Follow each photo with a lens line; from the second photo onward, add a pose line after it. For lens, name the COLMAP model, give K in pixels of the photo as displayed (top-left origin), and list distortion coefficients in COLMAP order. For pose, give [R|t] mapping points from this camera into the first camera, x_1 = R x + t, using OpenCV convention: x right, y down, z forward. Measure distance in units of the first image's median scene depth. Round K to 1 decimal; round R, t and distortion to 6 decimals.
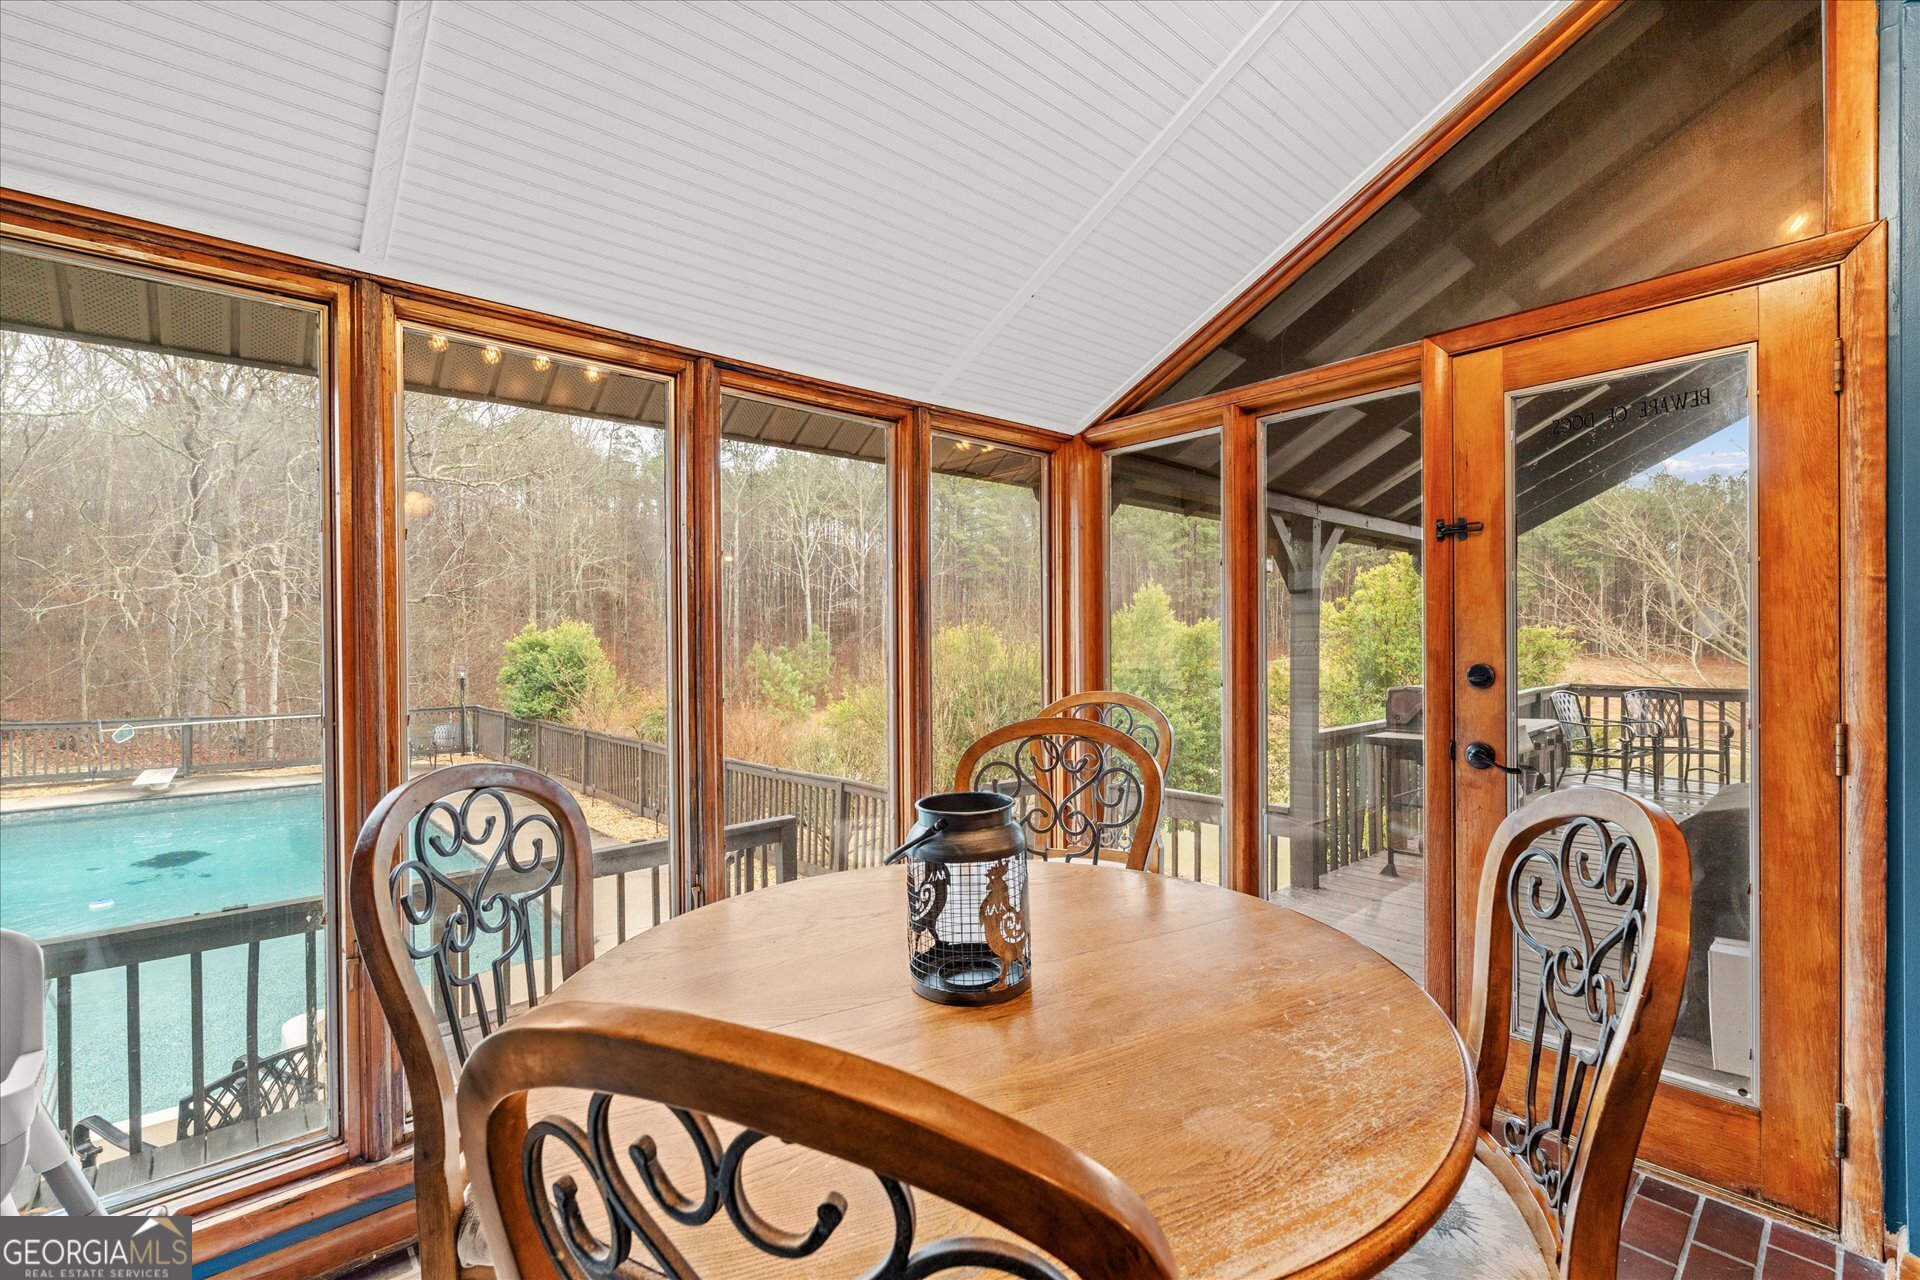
lens RADIAL K [[849.3, 0, 969.3], [0, 849.3, 647.3], [0, 0, 1]] dist [-0.004921, 0.000439]
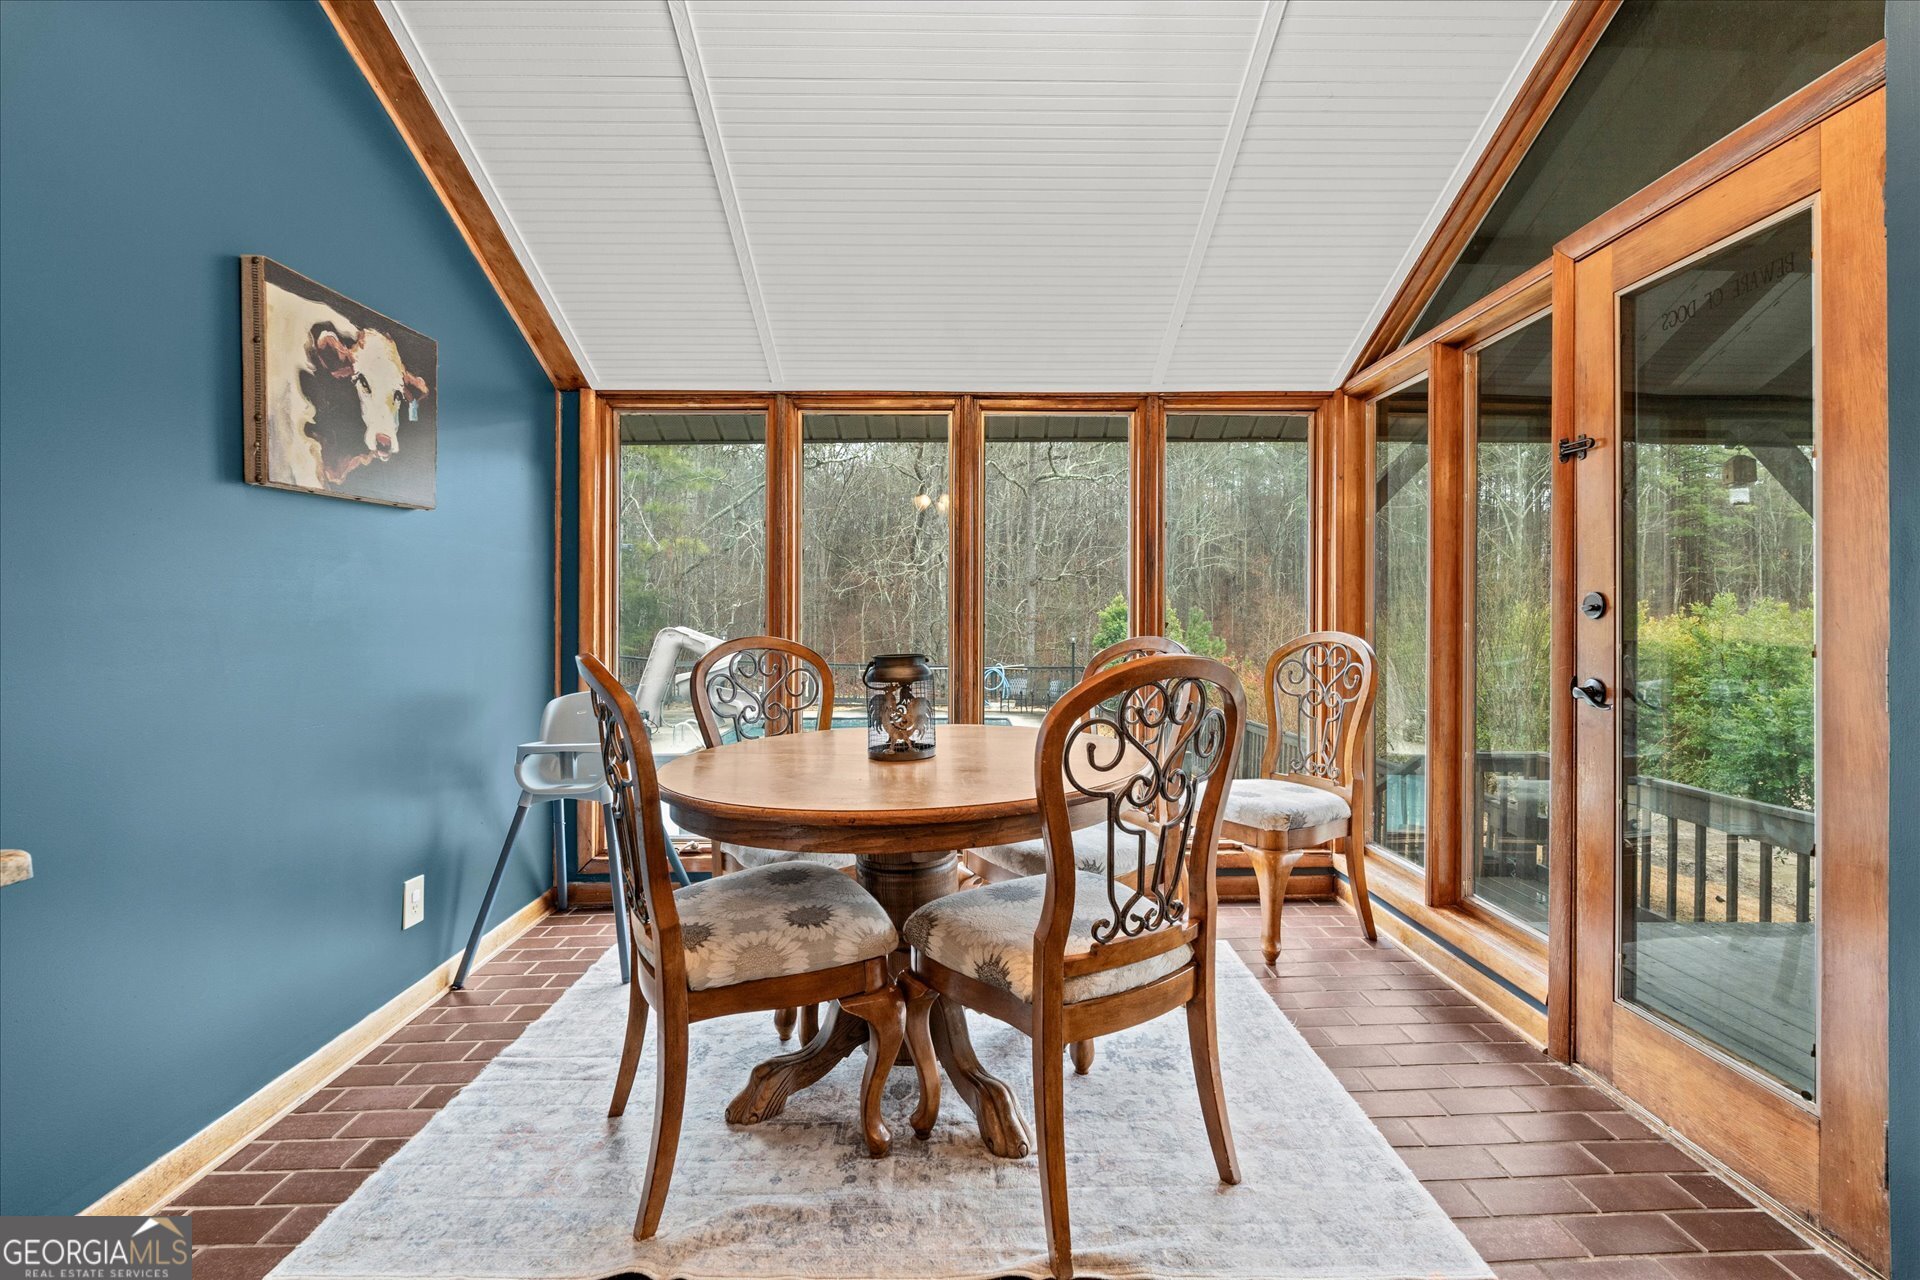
lens RADIAL K [[849.3, 0, 941.6], [0, 849.3, 626.6], [0, 0, 1]] dist [-0.004921, 0.000439]
pose [[0.742132, 0.018858, -0.669988, 0.818935], [-0.016192, 0.999817, 0.010206, 0.069733], [0.670058, 0.003274, 0.742301, -0.184934]]
